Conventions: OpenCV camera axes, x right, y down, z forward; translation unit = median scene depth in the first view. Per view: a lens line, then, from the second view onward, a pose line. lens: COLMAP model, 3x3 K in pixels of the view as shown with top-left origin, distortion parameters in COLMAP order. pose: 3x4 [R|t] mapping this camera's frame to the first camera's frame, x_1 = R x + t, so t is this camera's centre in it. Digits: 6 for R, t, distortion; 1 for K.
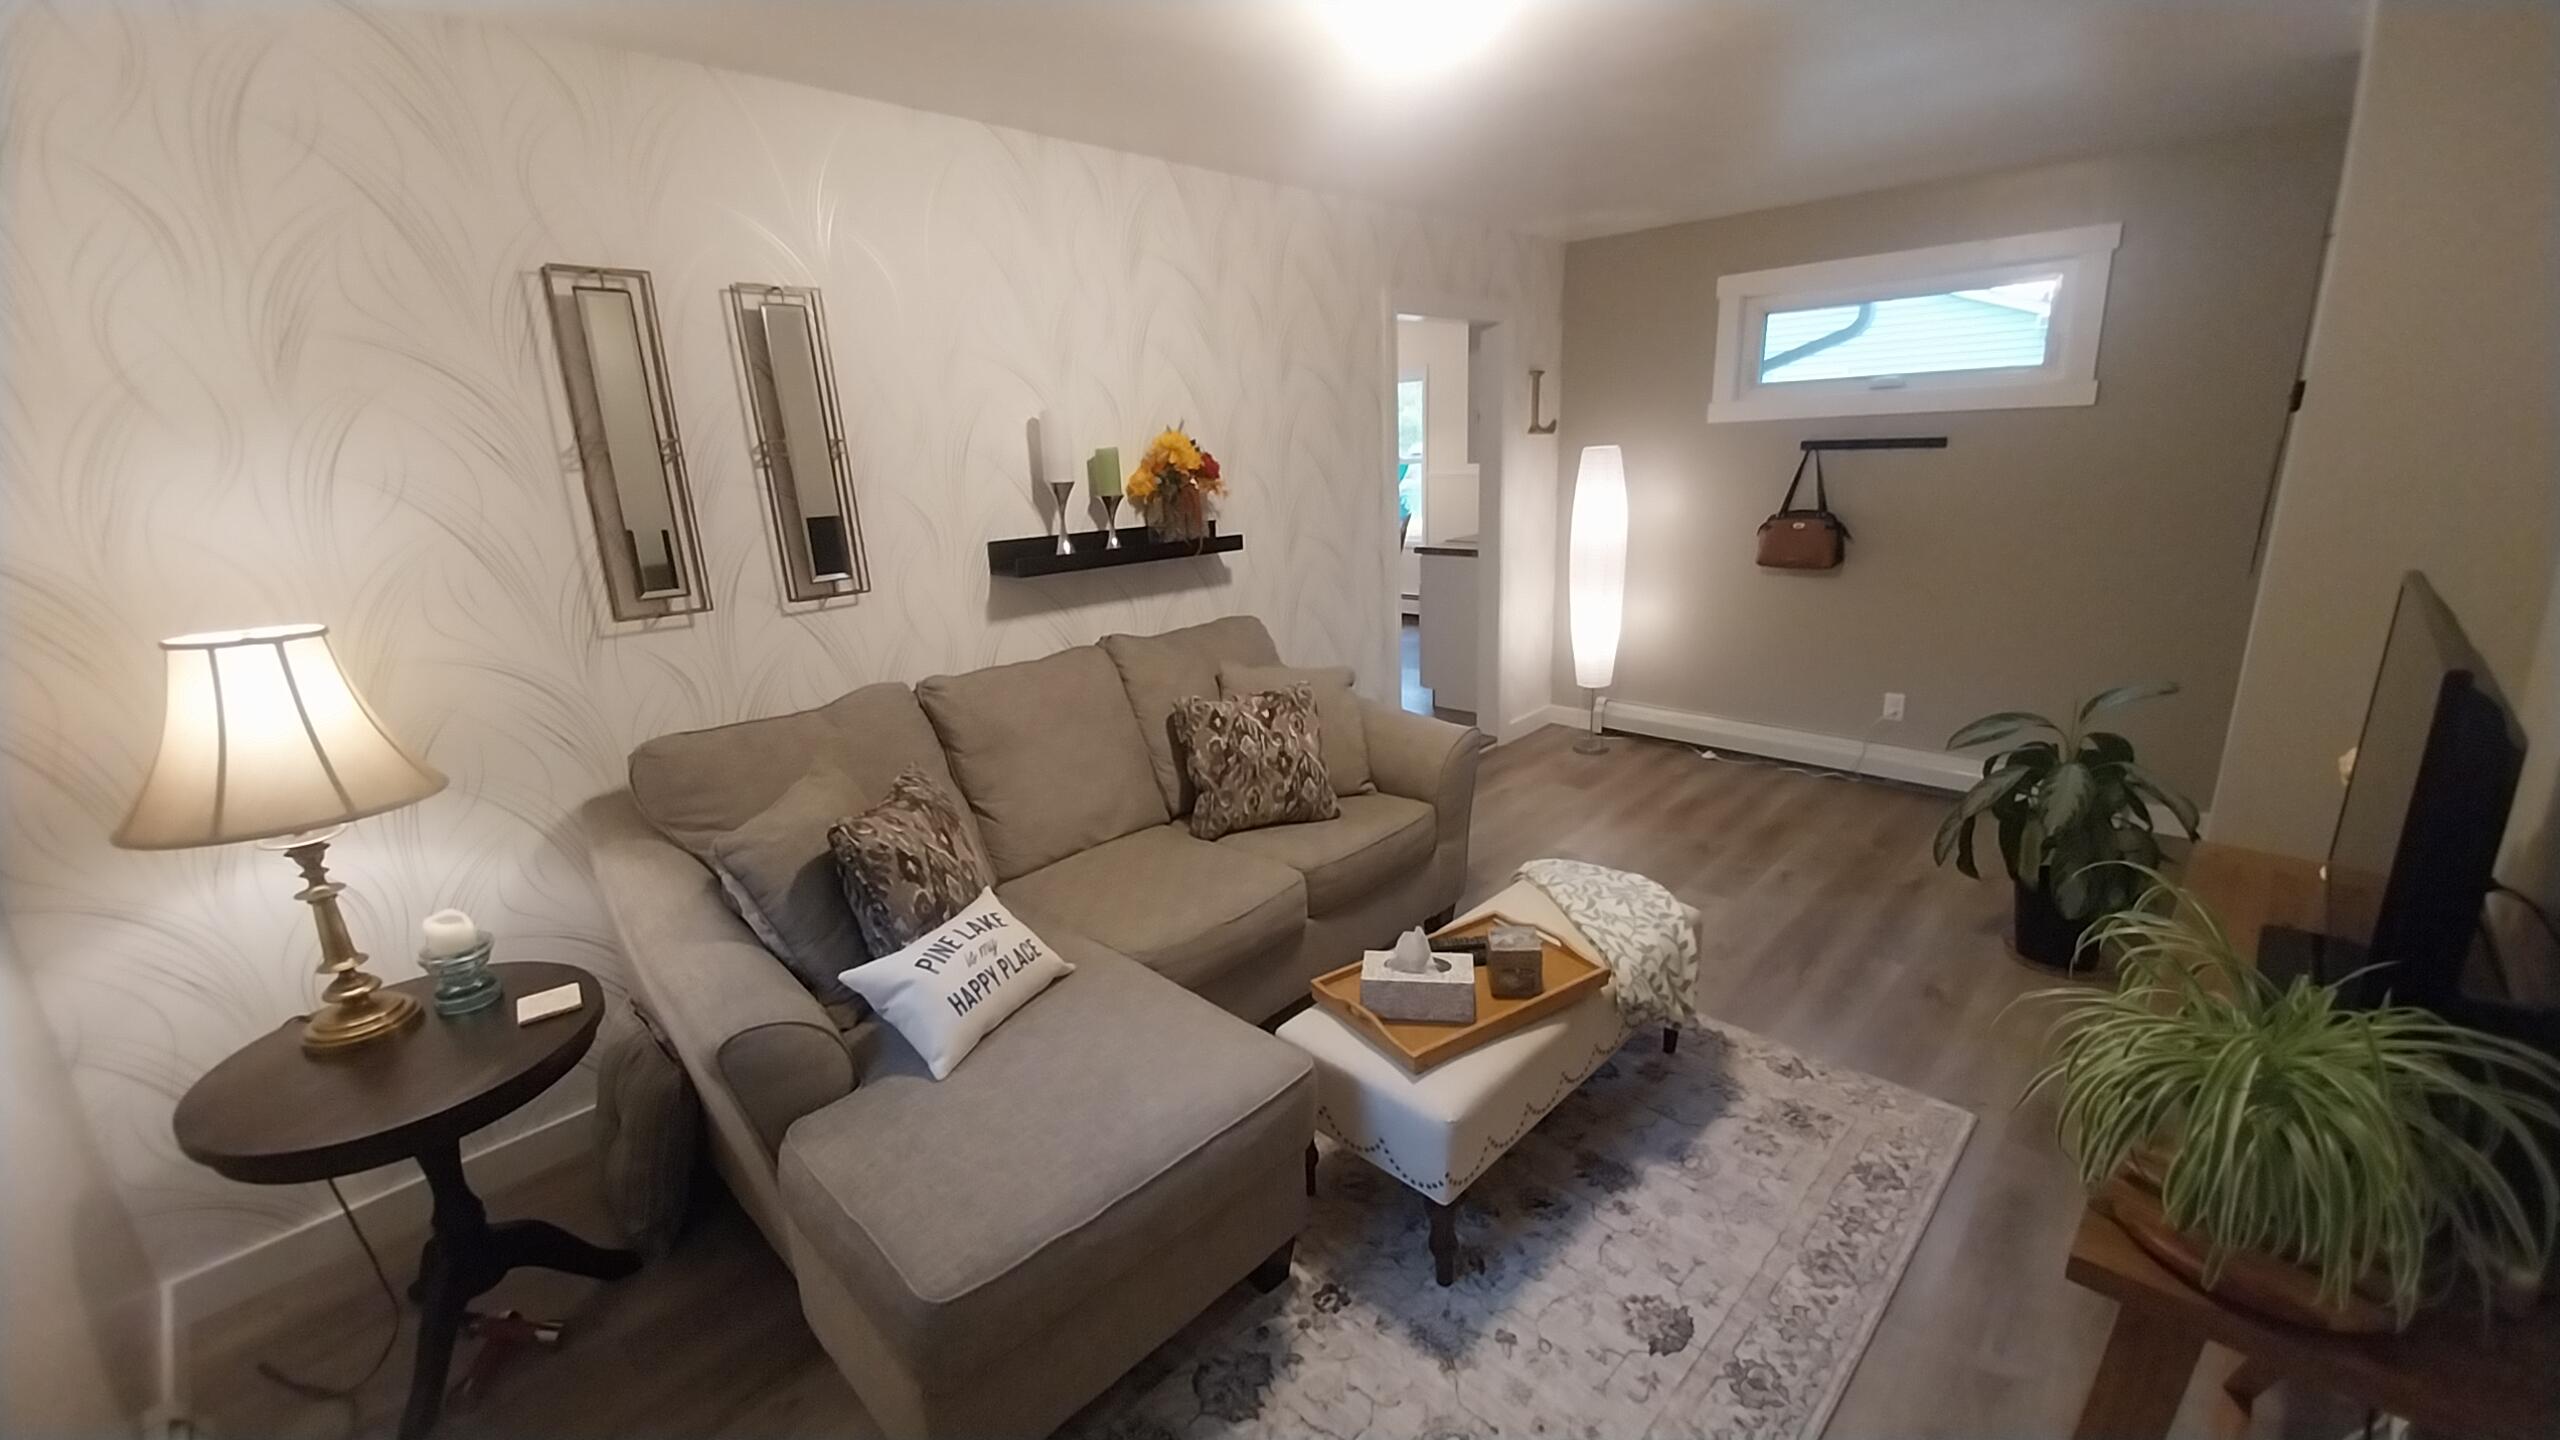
lens RADIAL K [[1014.7, 0, 1284.6], [0, 1014.7, 731.7], [0, 0, 1]] dist [-0.001108, -0.002729]
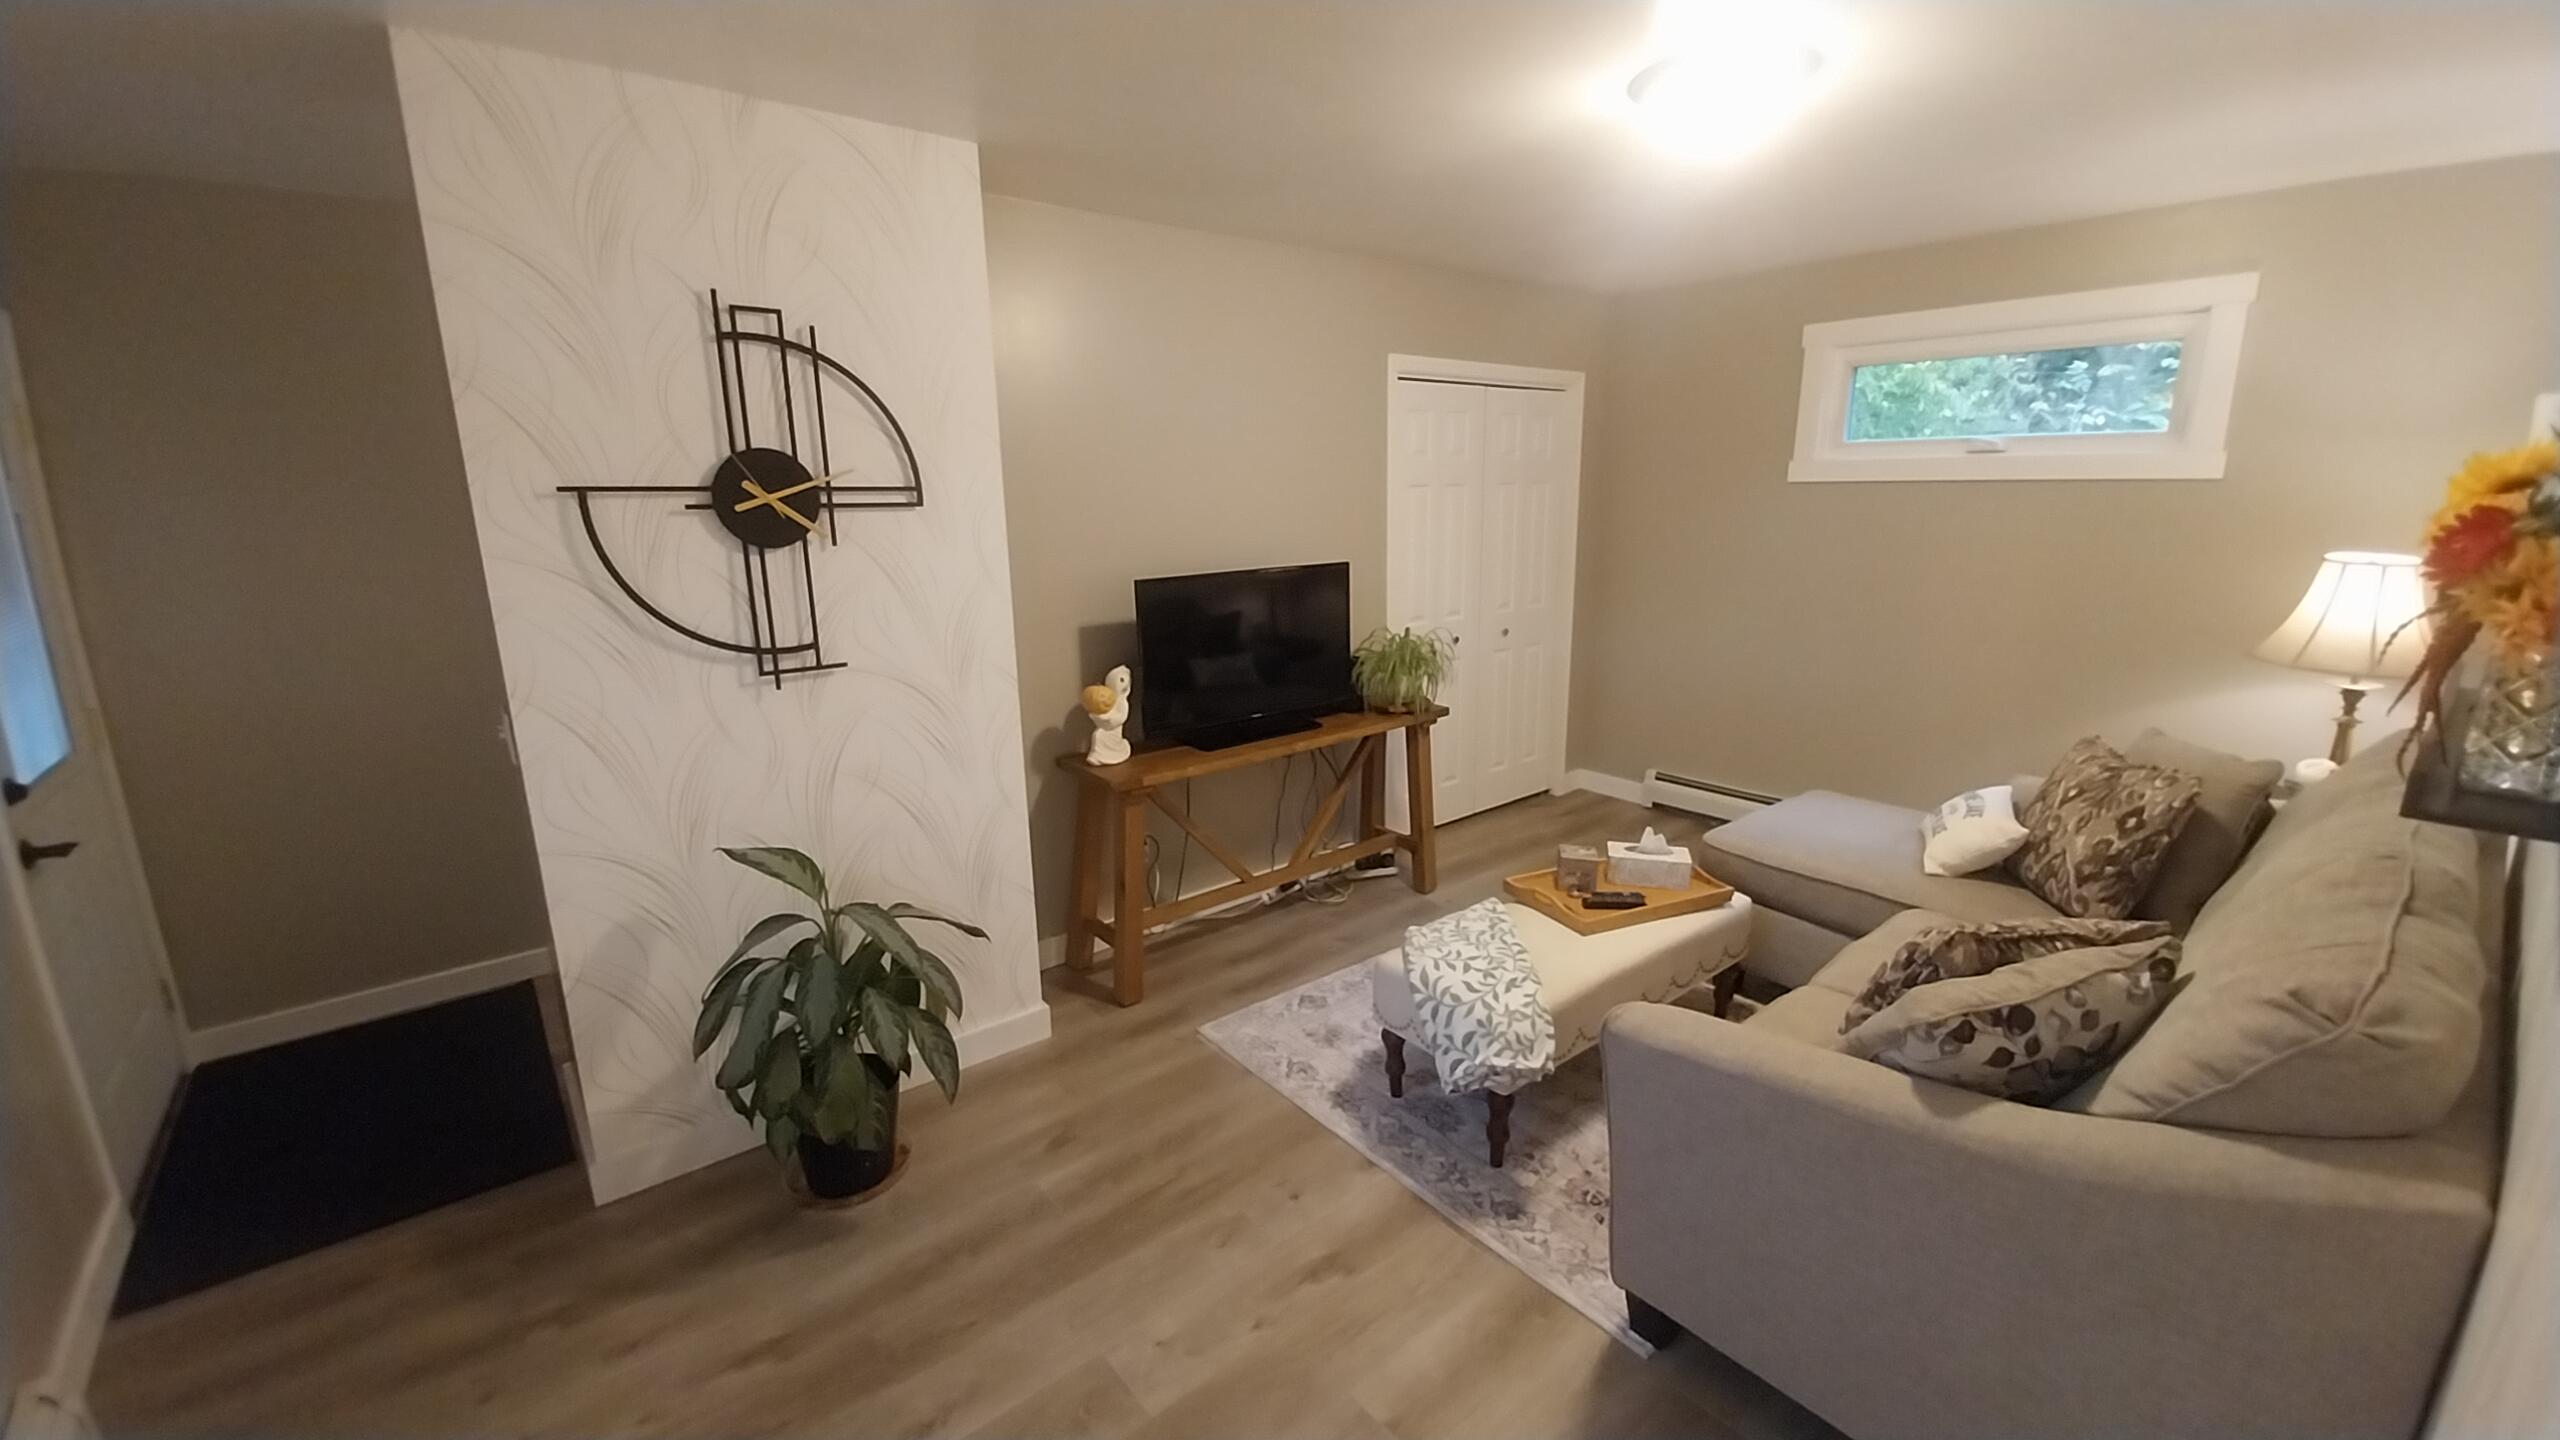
lens RADIAL K [[1014.7, 0, 1279.6], [0, 1014.7, 716.4], [0, 0, 1]] dist [-0.001108, -0.002729]
pose [[-0.991261, 0.031785, 0.128032, 0.359676], [0.088044, 0.882154, 0.462658, -0.502606], [-0.098238, 0.469887, -0.877243, 1.740940]]
